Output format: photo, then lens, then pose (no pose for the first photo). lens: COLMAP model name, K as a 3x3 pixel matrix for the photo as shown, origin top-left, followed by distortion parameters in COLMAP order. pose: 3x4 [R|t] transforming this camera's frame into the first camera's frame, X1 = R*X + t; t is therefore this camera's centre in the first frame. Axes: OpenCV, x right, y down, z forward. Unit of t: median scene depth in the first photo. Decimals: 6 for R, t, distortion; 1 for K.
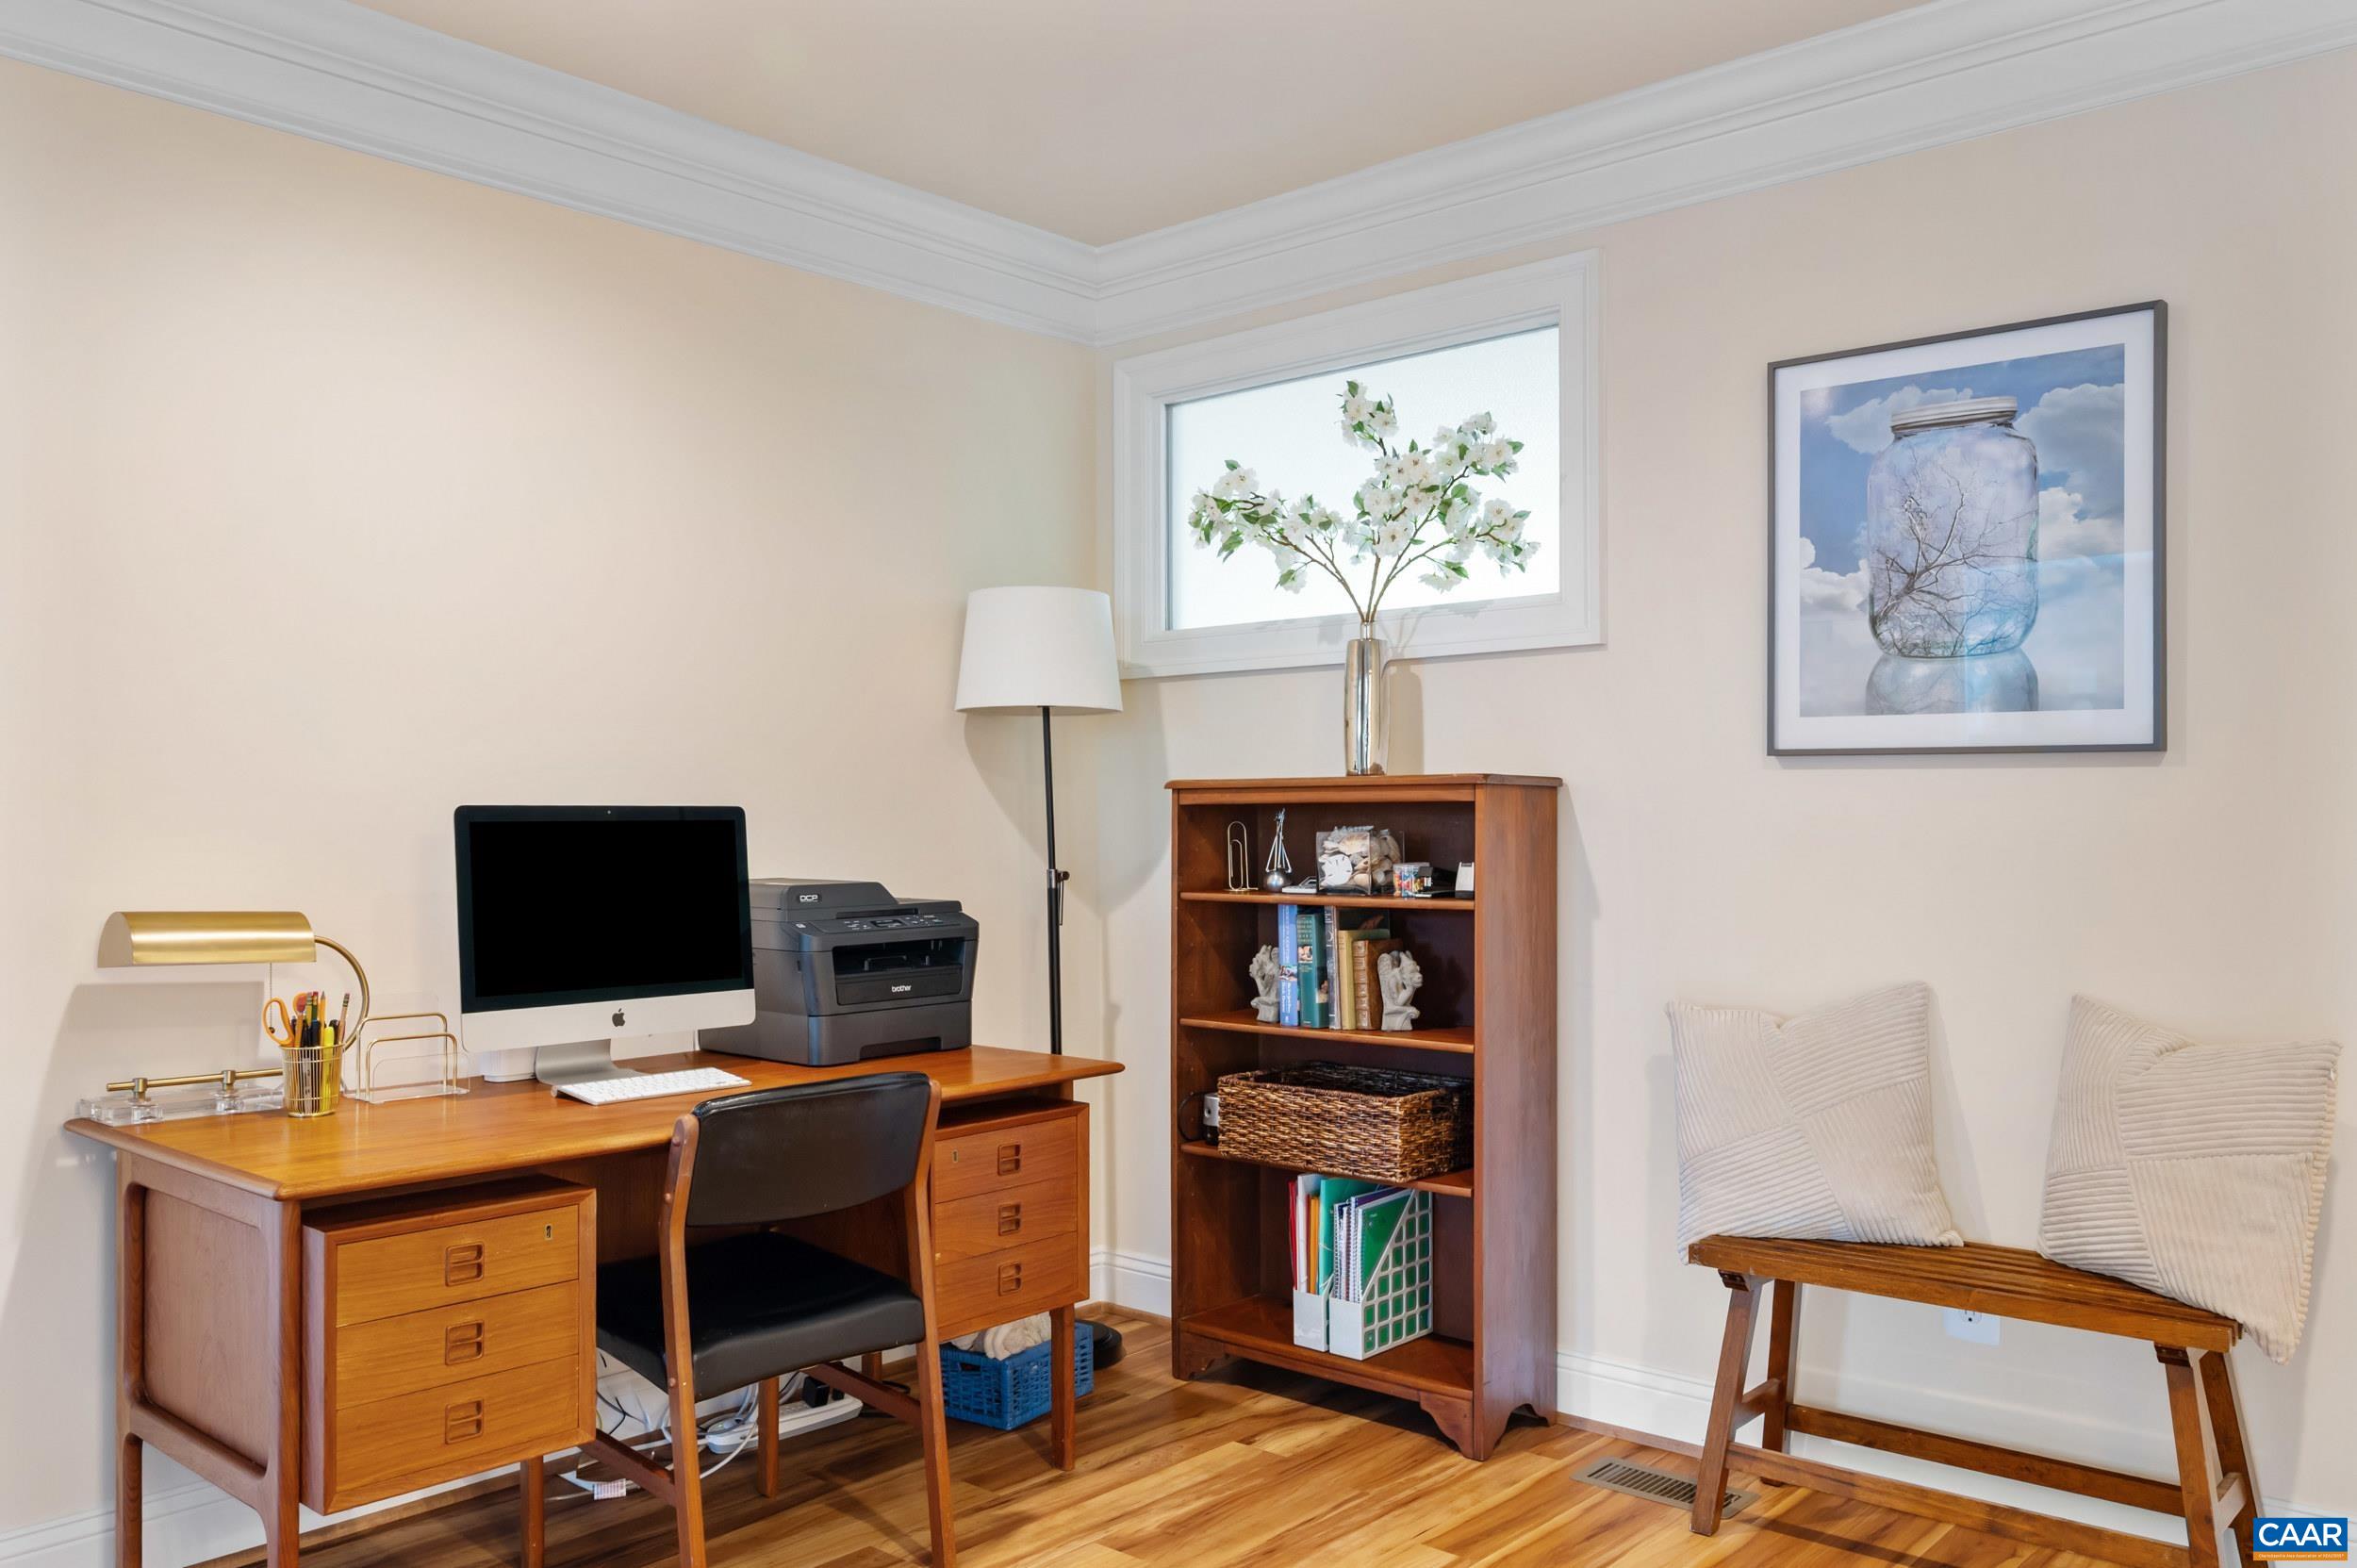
lens RADIAL K [[1810.9, 0, 1180.5], [0, 1810.9, 793.7], [0, 0, 1]] dist [-0.002433, -0.000098]
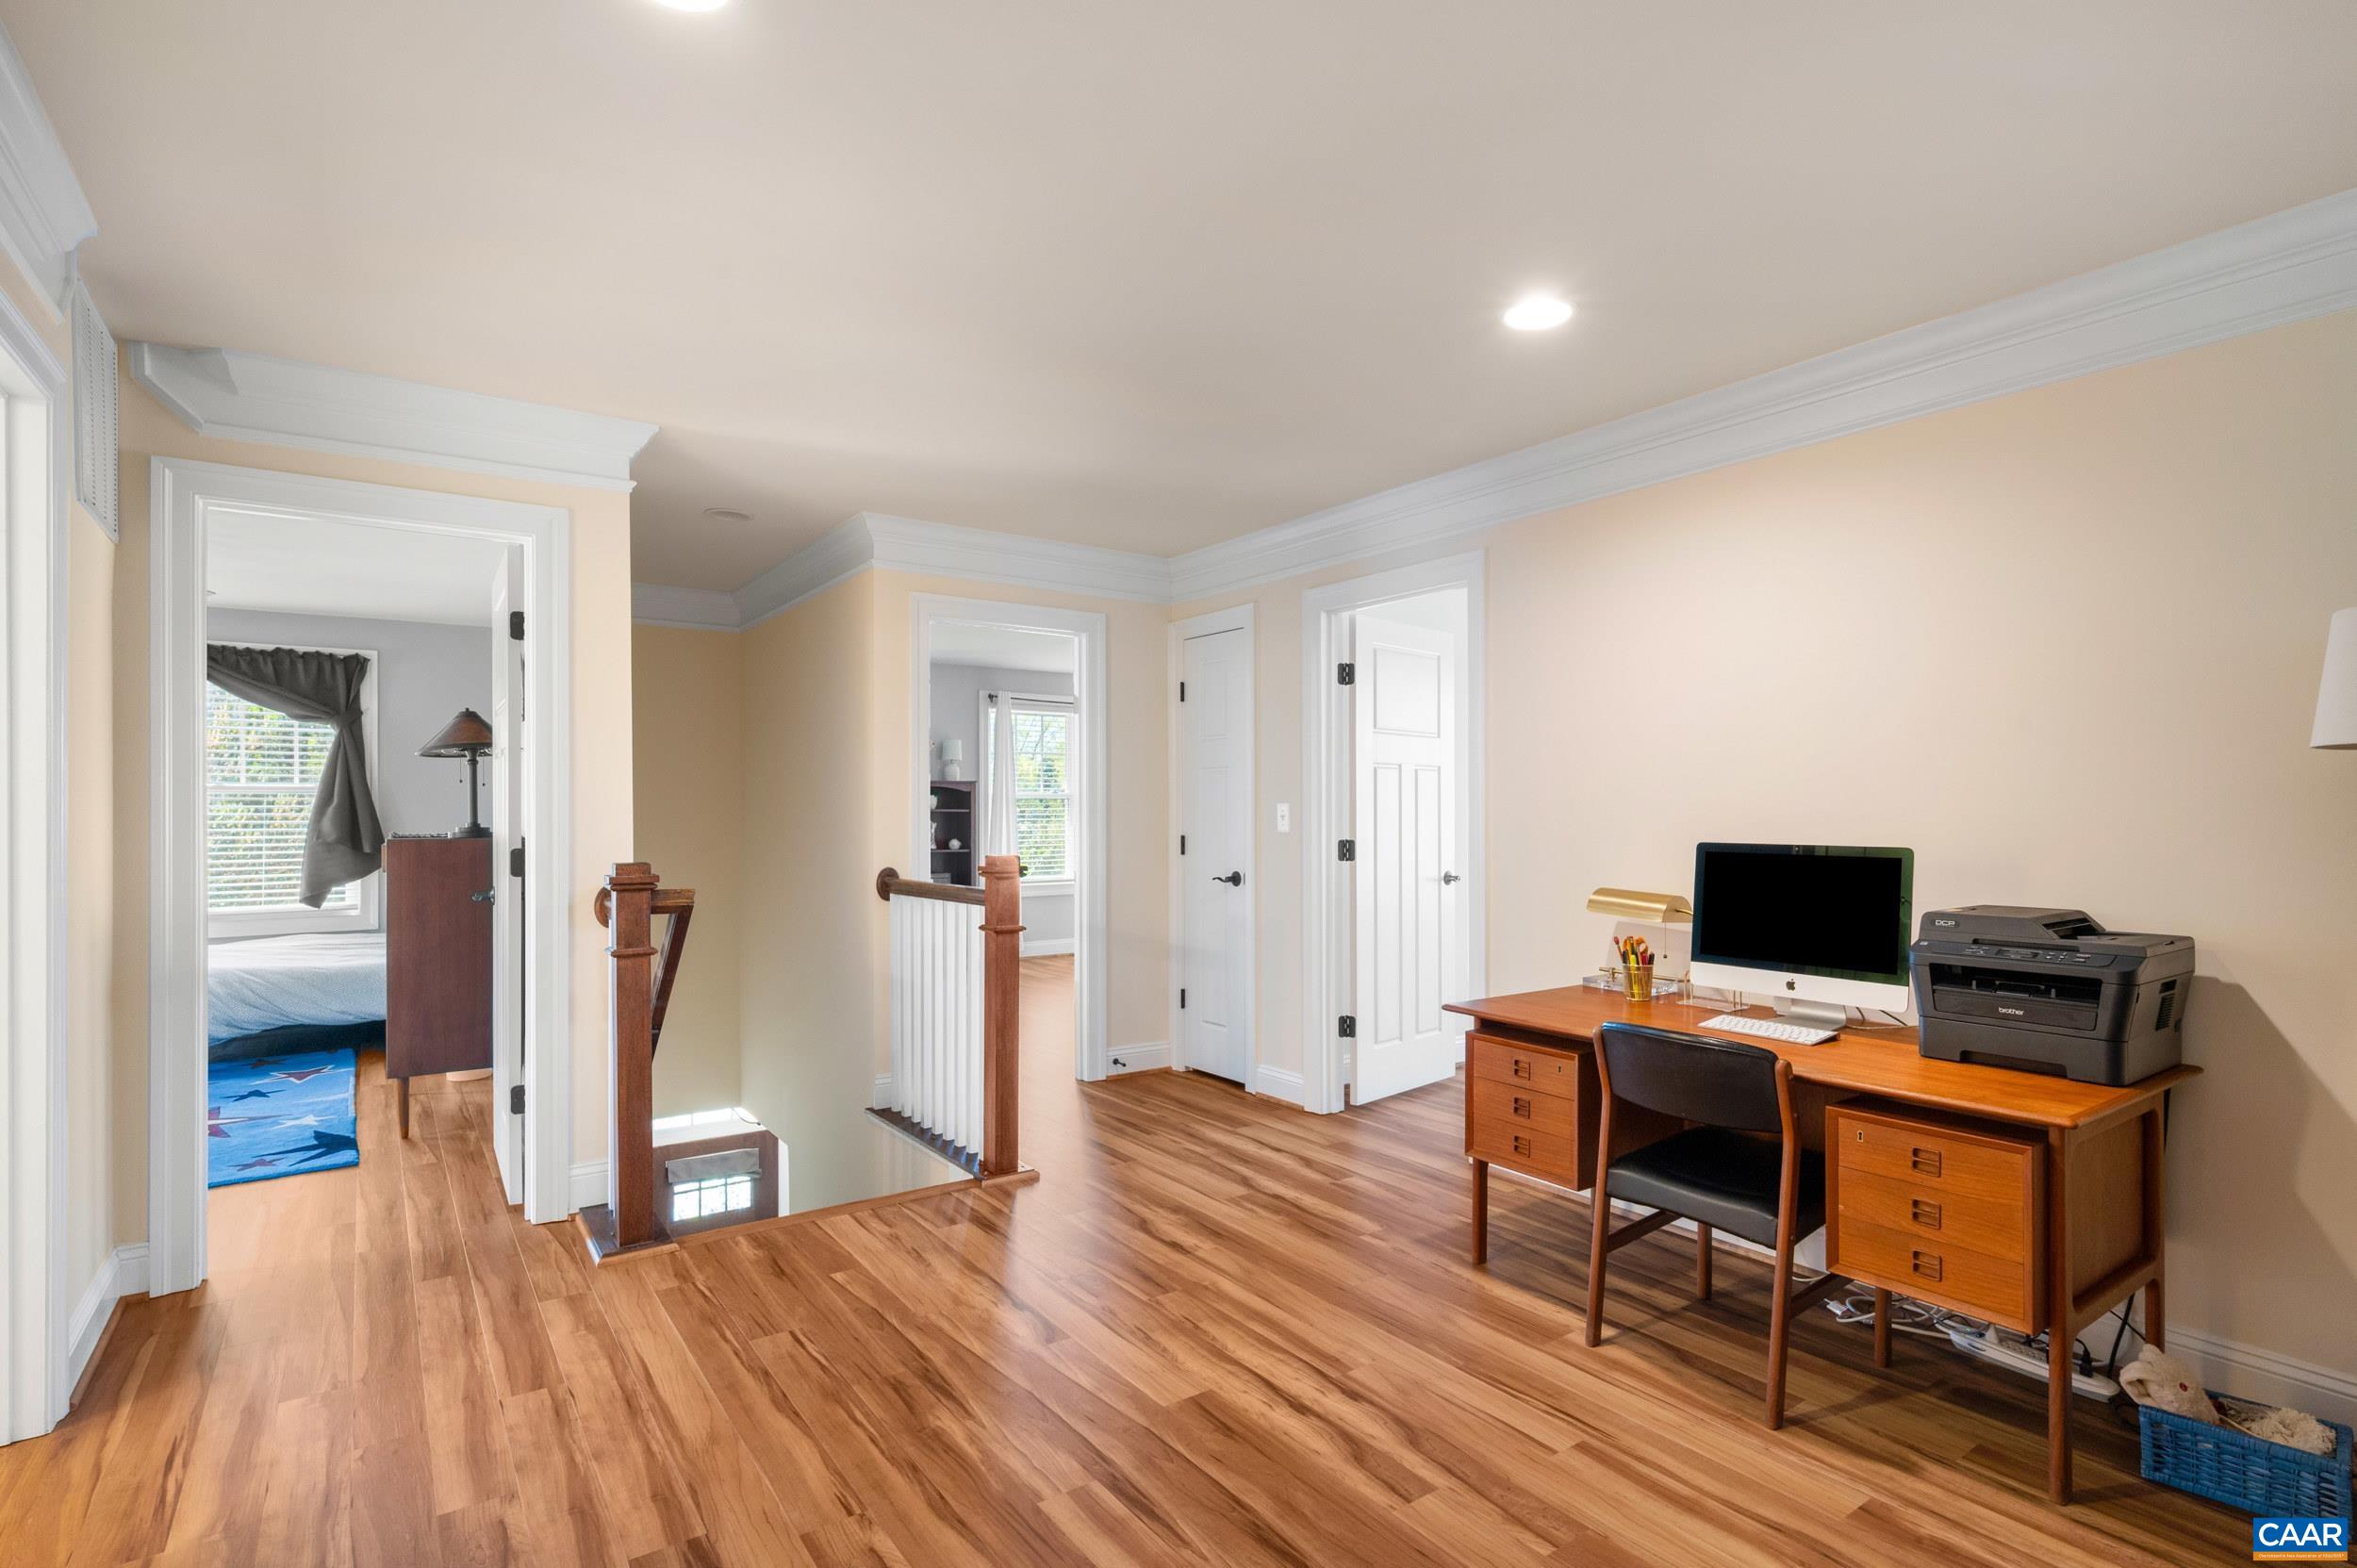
lens RADIAL K [[1140.8, 0, 1181.2], [0, 1140.8, 798.7], [0, 0, 1]] dist [0.001032, 0.000352]
pose [[-0.226237, -0.008909, -0.974032, 0.735632], [0.012251, 0.999853, -0.011990, -0.026825], [0.973995, -0.014645, -0.226094, 0.714894]]
